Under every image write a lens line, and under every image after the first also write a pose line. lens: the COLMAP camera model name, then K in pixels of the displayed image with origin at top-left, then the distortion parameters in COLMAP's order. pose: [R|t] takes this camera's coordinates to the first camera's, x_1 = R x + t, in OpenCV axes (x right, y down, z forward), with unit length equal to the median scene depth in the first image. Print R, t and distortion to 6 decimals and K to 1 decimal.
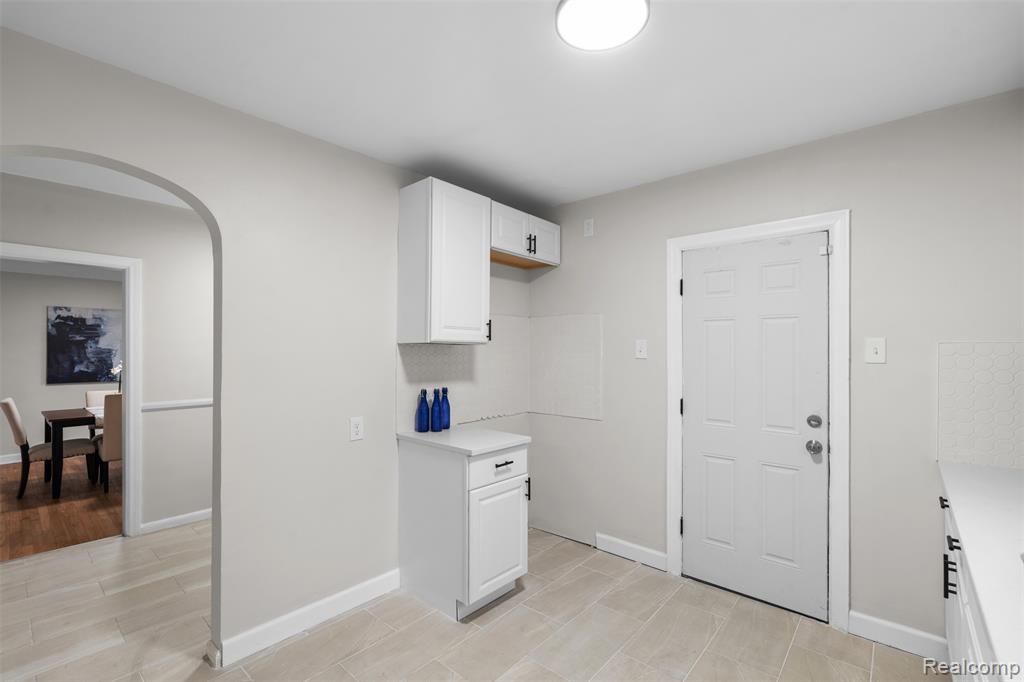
lens RADIAL K [[456.4, 0, 512.0], [0, 456.4, 341.0], [0, 0, 1]] dist [-0.002517, -0.000211]
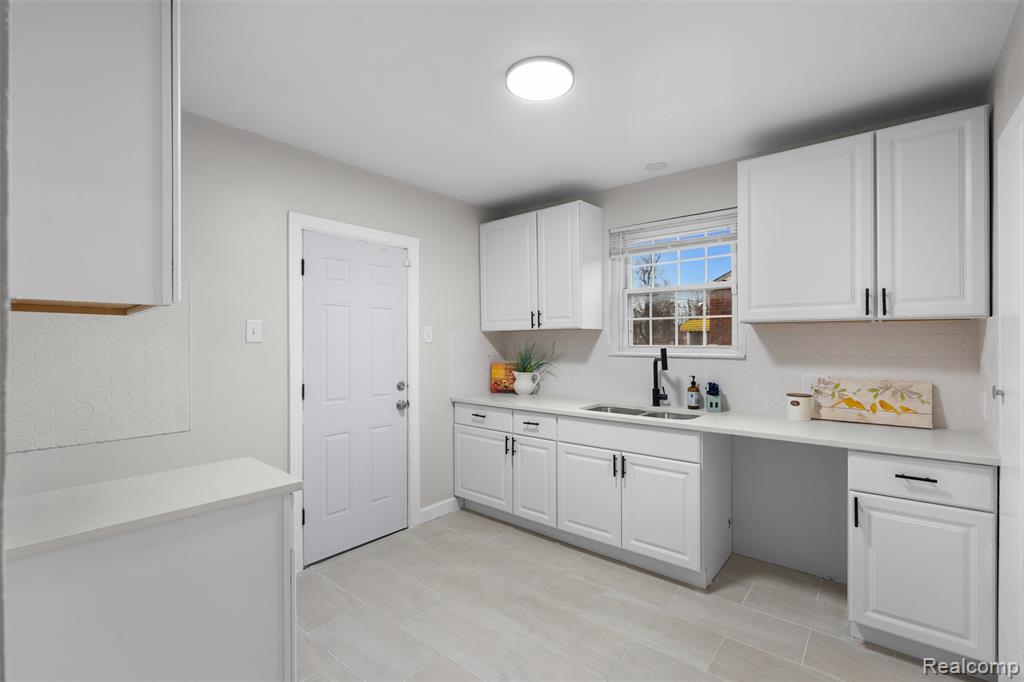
lens RADIAL K [[453.1, 0, 512.0], [0, 453.1, 341.0], [0, 0, 1]] dist [0.001930, 0.000177]
pose [[-0.028532, 0.005961, 0.999575, -0.700413], [-0.013275, 0.999892, -0.006341, 0.044164], [-0.999505, -0.013451, -0.028450, 0.701821]]
